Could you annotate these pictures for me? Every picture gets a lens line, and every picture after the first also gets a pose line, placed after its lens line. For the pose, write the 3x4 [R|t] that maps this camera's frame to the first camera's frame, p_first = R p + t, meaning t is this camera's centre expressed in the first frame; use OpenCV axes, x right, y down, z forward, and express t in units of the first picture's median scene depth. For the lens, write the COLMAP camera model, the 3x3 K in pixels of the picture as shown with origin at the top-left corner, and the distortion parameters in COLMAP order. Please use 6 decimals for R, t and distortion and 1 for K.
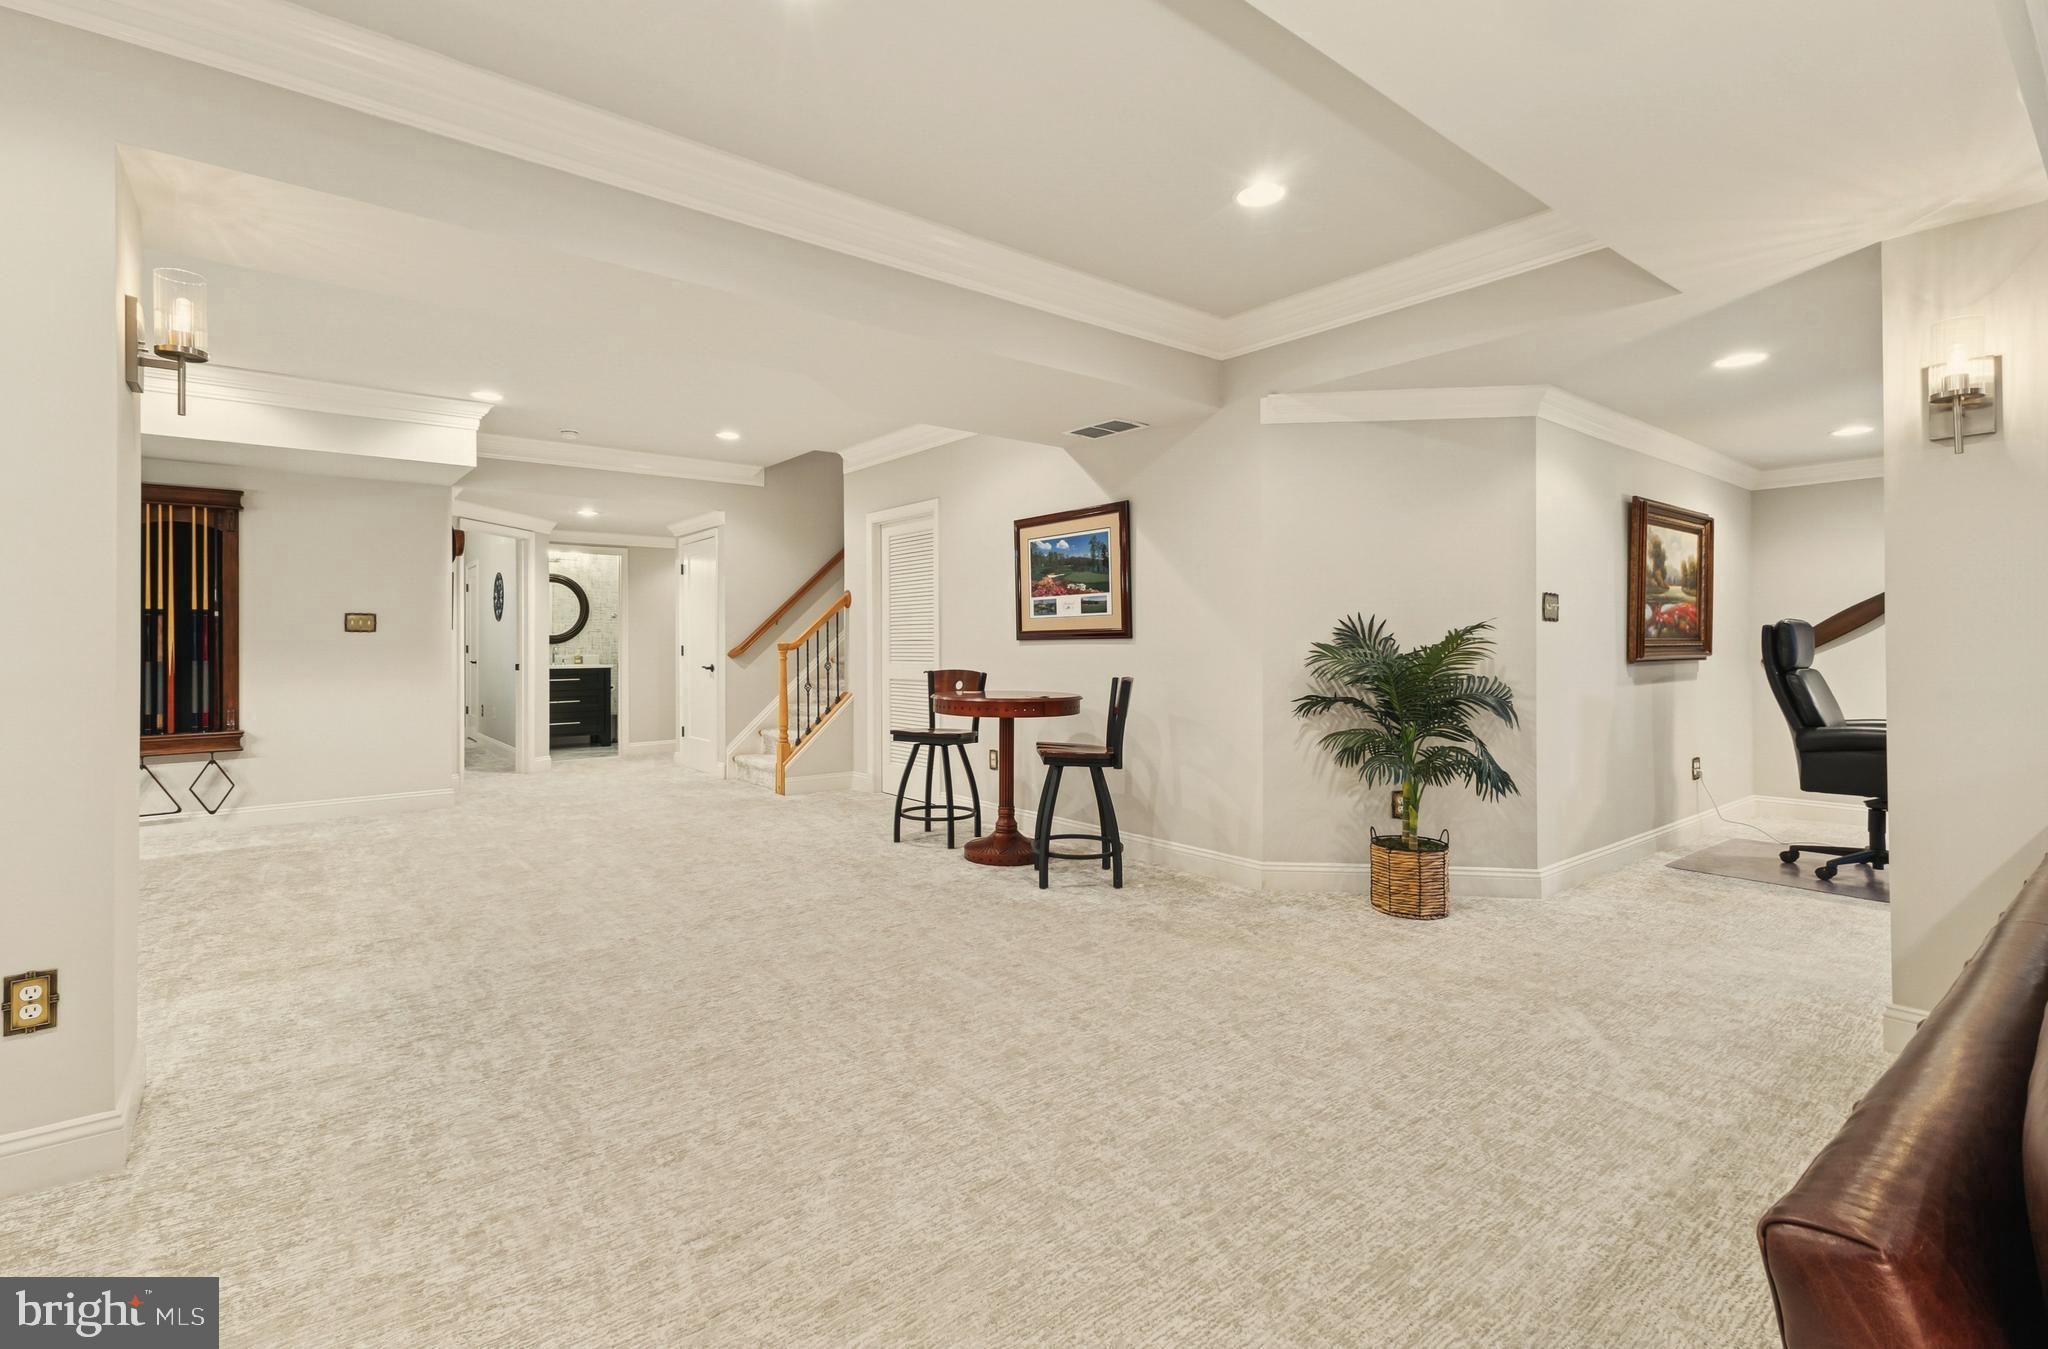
lens RADIAL K [[928.4, 0, 984.6], [0, 928.4, 639.2], [0, 0, 1]] dist [0.012347, 0.000093]
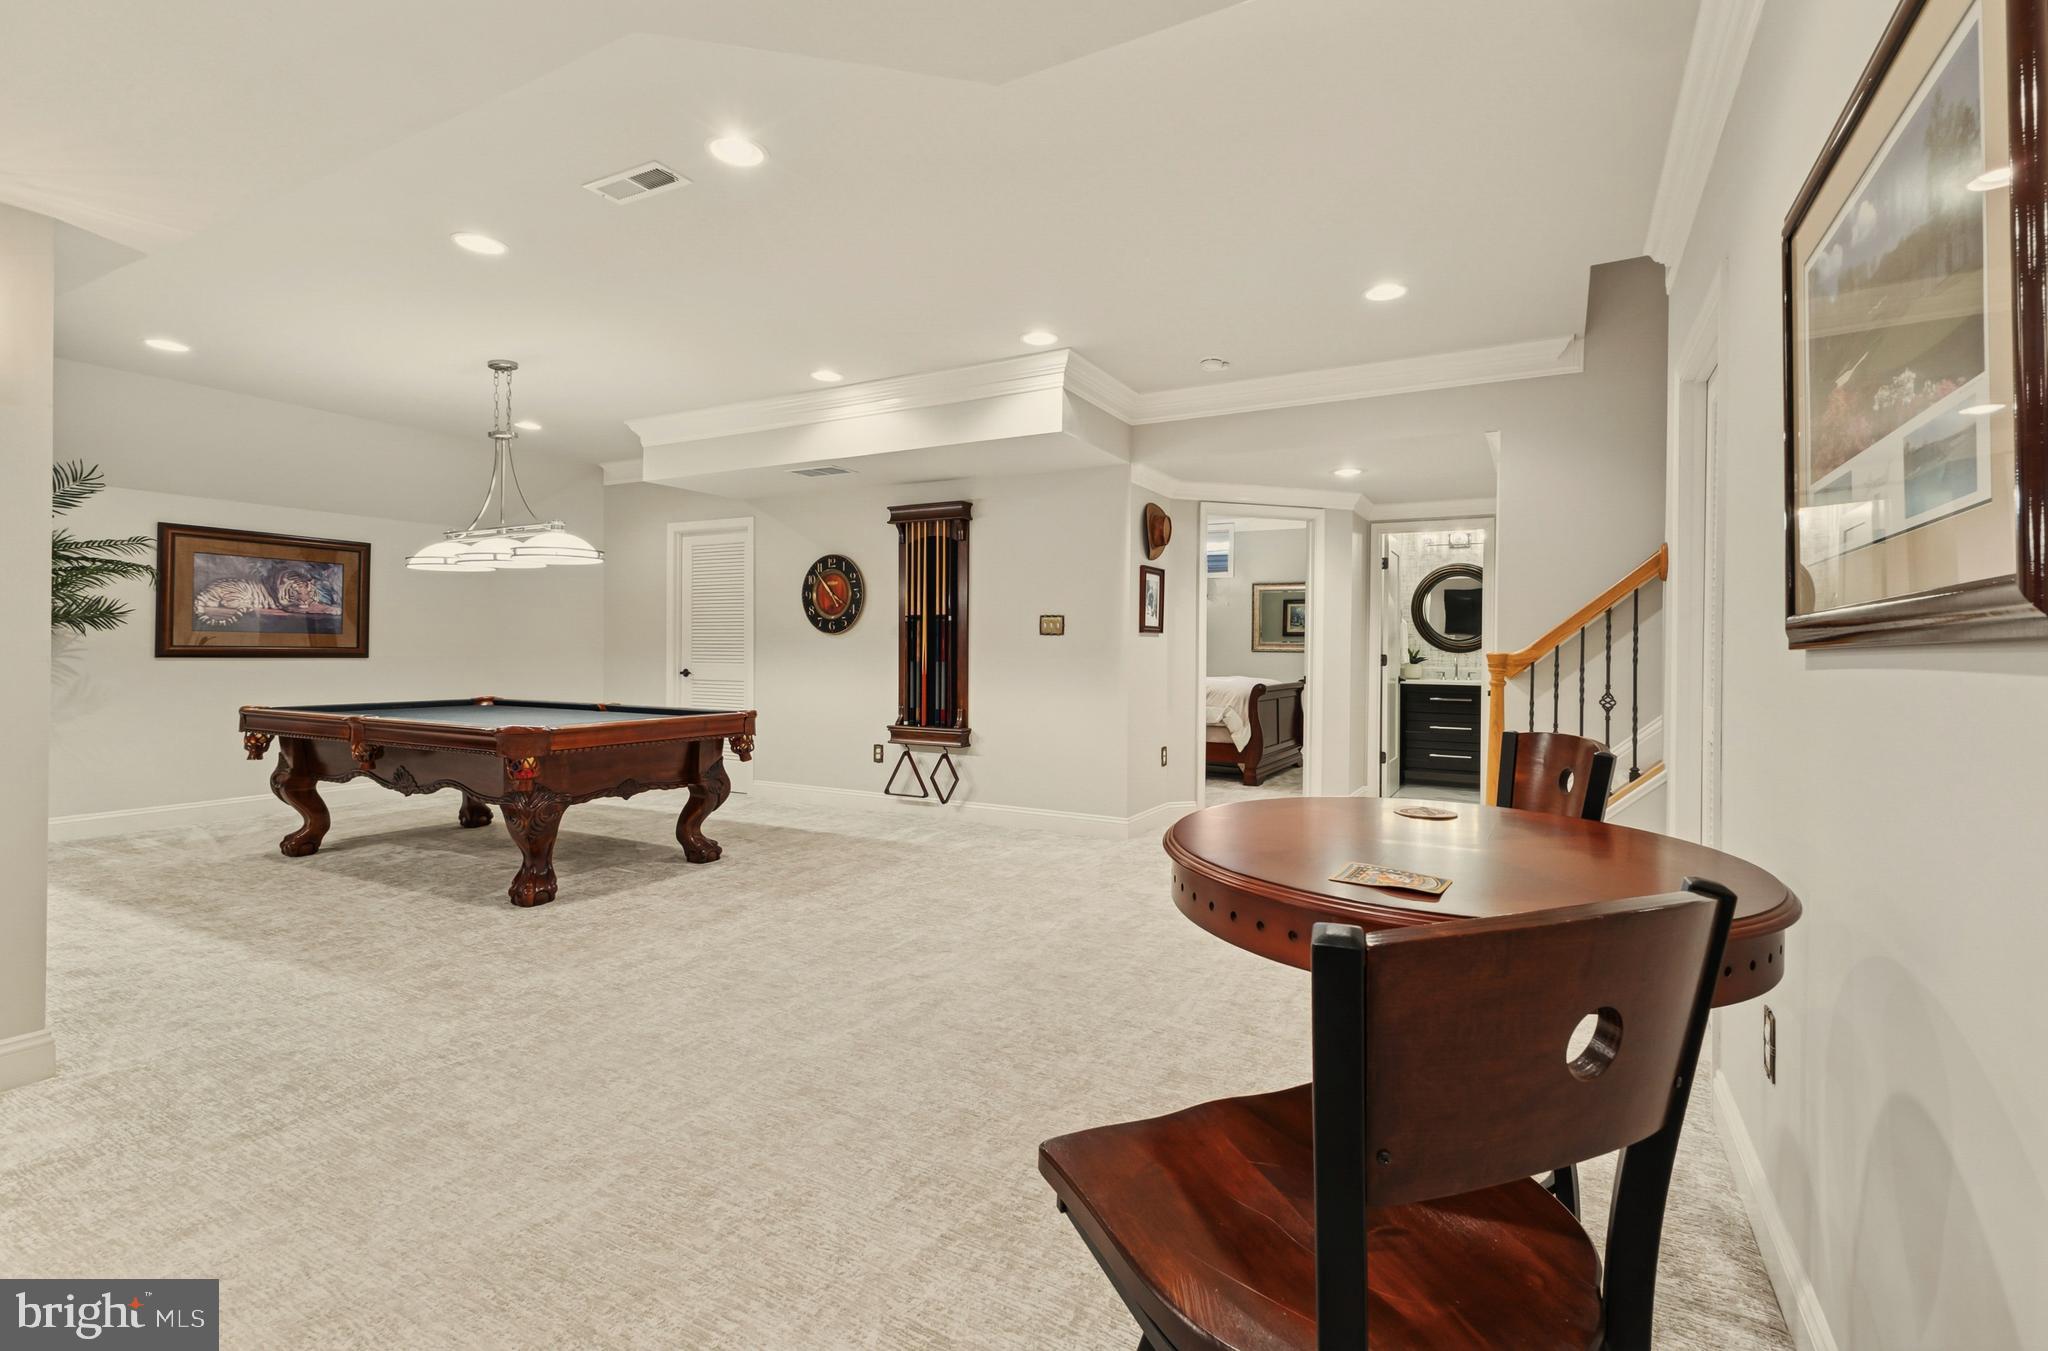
lens RADIAL K [[919.1, 0, 1058.3], [0, 919.1, 651.7], [0, 0, 1]] dist [0.009799, 0.000167]
pose [[0.406861, 0.010935, -0.913425, 0.210025], [-0.006381, 0.999938, 0.009129, 0.000808], [0.913468, 0.002114, 0.406906, 0.730396]]
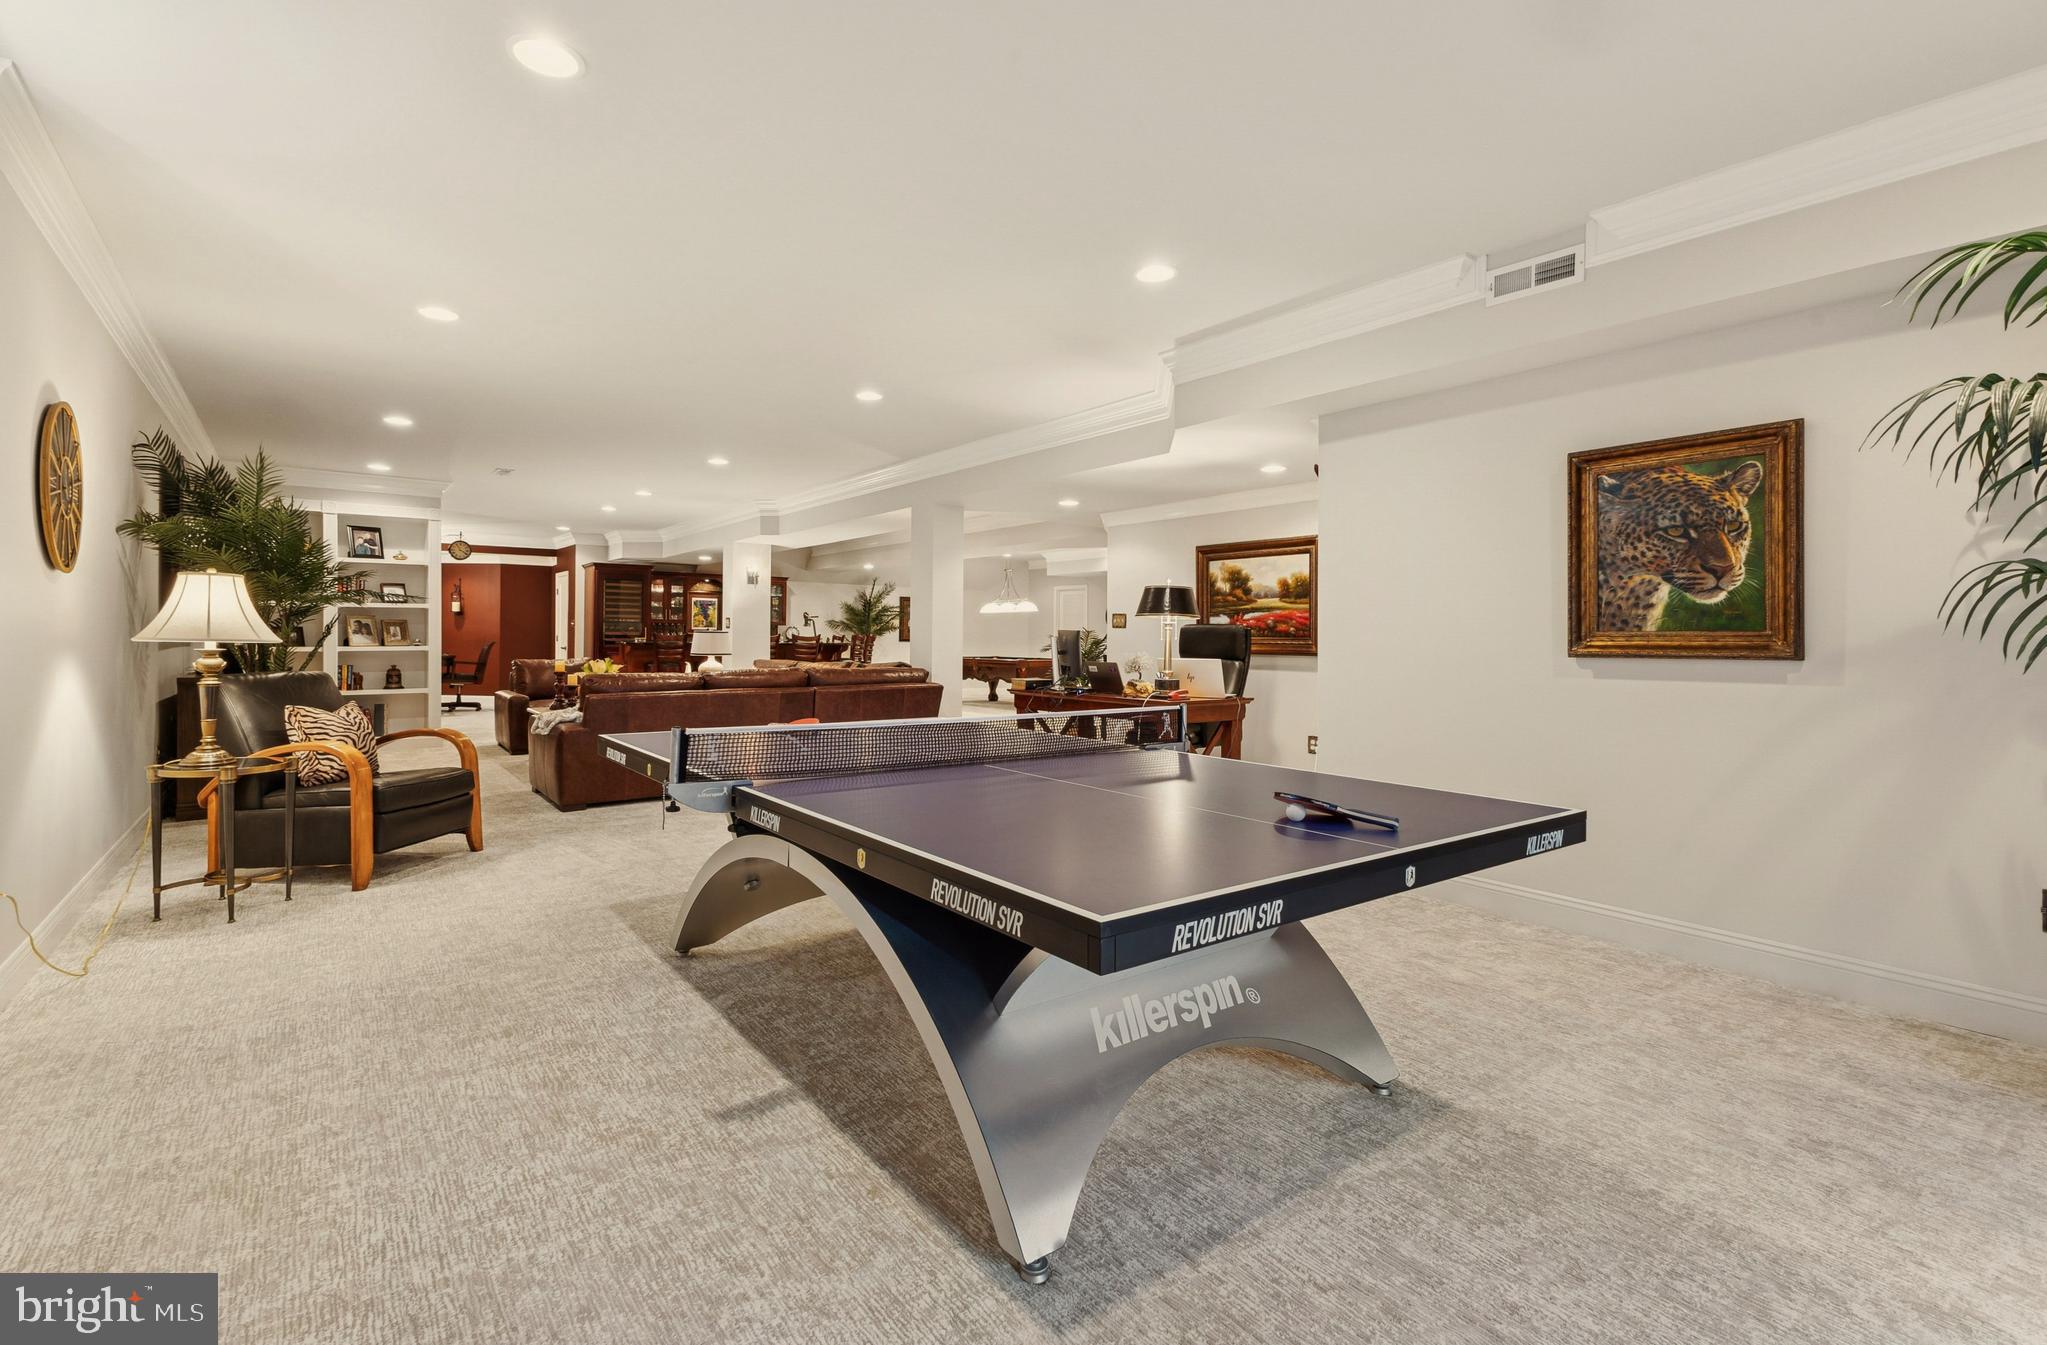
lens RADIAL K [[930.7, 0, 1002.1], [0, 930.7, 633.2], [0, 0, 1]] dist [0.015747, -0.000125]
pose [[-0.020797, -0.000742, -0.999783, 2.036959], [-0.004210, 0.999991, -0.000655, -0.004741], [0.999775, 0.004195, -0.020800, 0.634704]]
